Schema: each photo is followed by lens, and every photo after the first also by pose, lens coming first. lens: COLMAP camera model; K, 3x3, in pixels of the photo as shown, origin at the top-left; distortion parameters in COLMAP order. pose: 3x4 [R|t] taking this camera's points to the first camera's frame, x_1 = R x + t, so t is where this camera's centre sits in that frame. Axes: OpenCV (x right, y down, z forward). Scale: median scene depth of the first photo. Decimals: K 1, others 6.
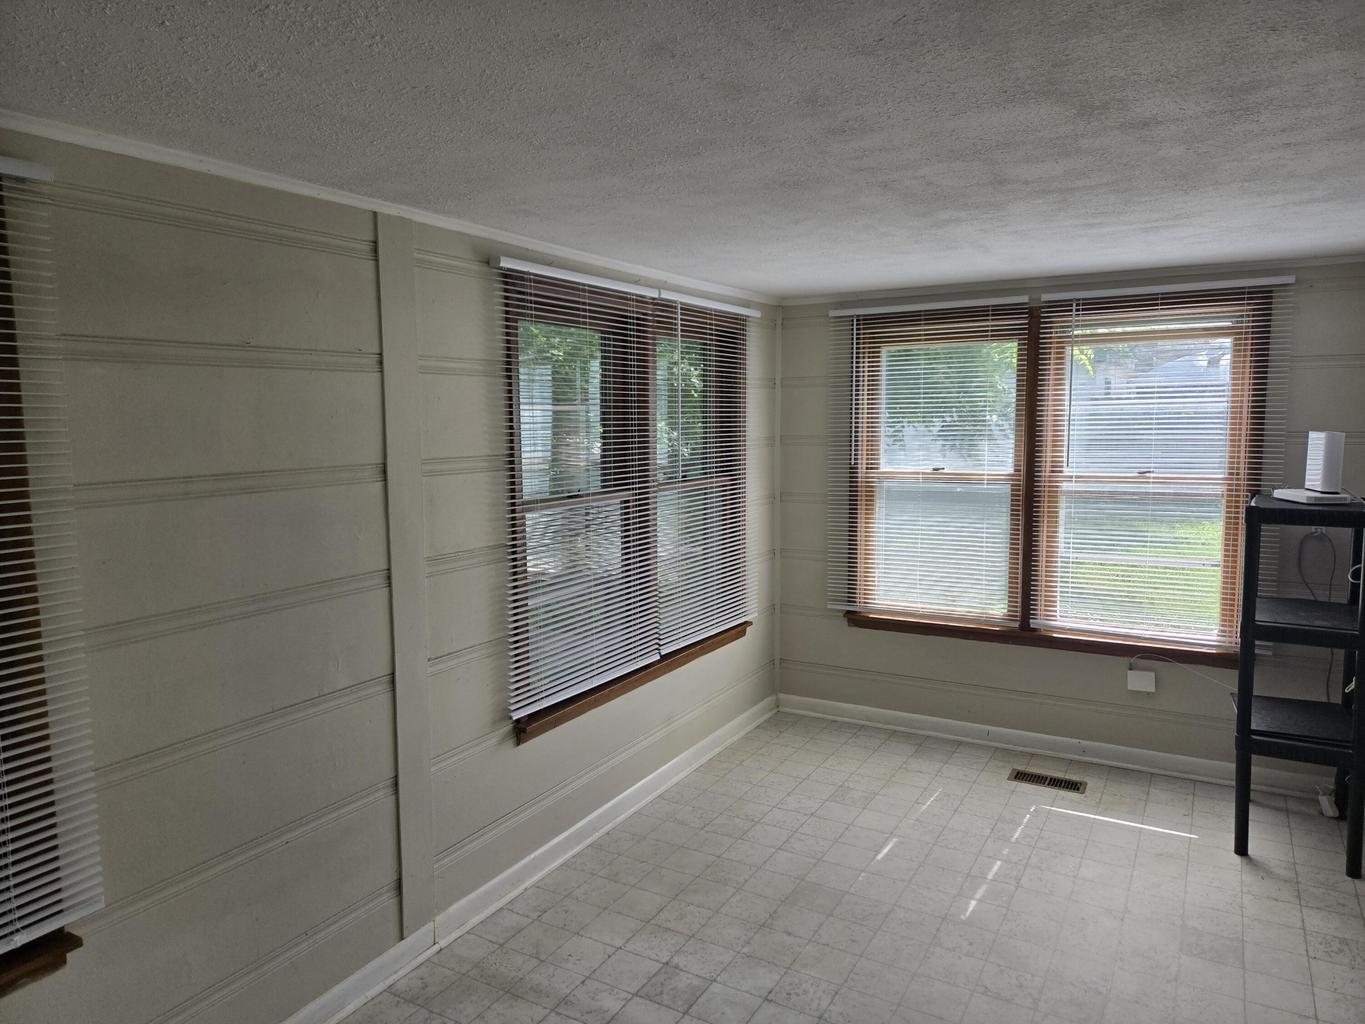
lens RADIAL K [[912.7, 0, 677.5], [0, 912.7, 491.6], [0, 0, 1]] dist [0.071829, -0.055504]
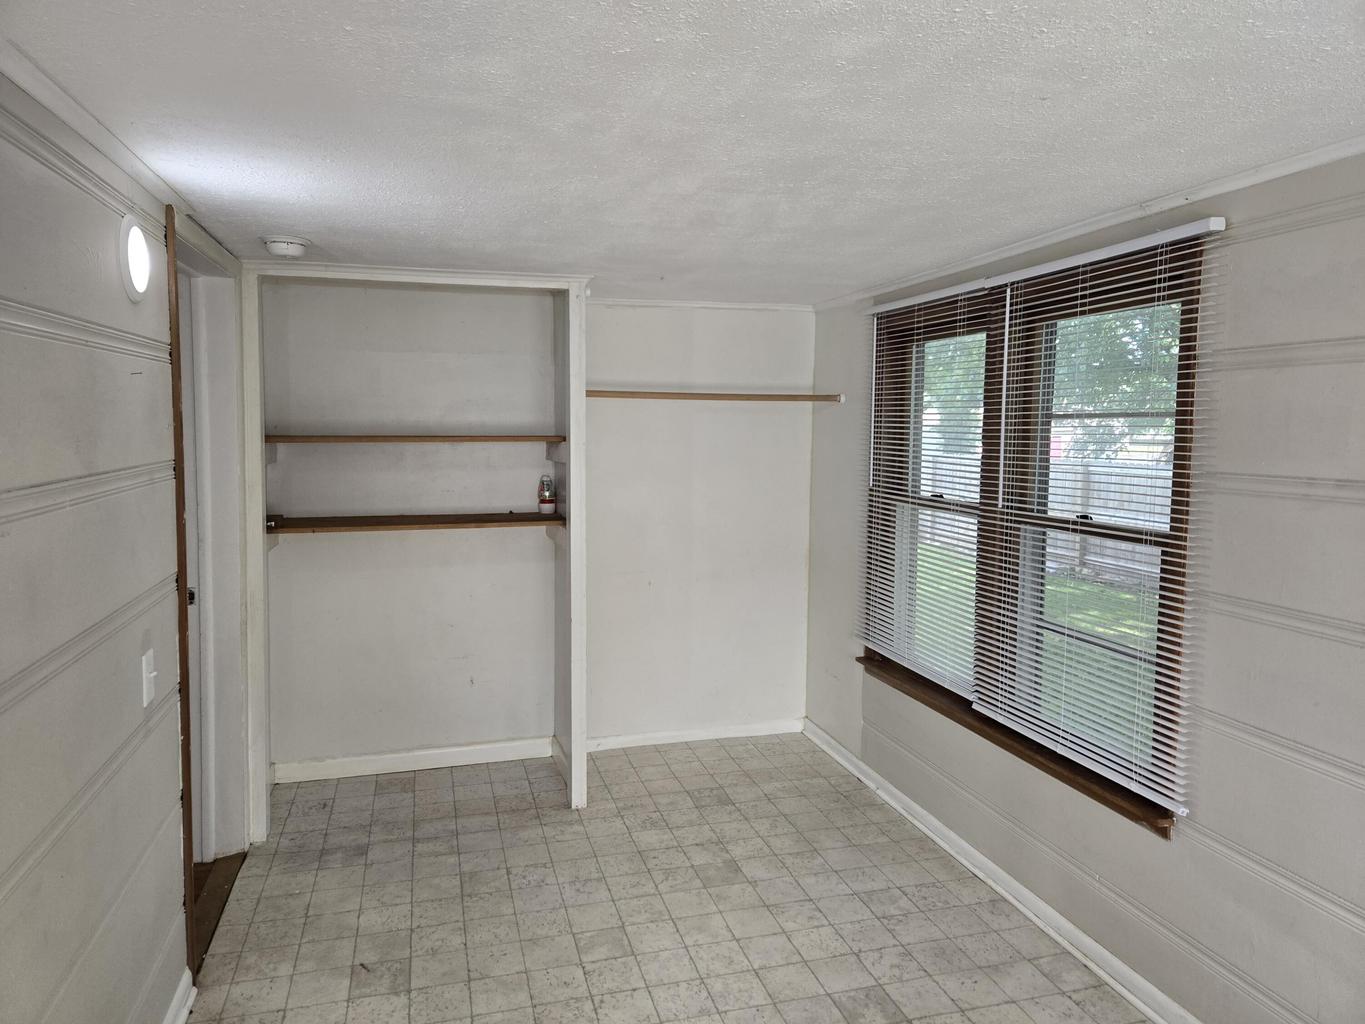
lens RADIAL K [[912.7, 0, 677.5], [0, 912.7, 491.6], [0, 0, 1]] dist [0.071829, -0.055504]
pose [[-0.693223, 0.072464, -0.717071, 0.722918], [-0.046196, 0.988419, 0.144545, -0.125548], [0.719241, 0.133328, -0.681847, 1.278851]]
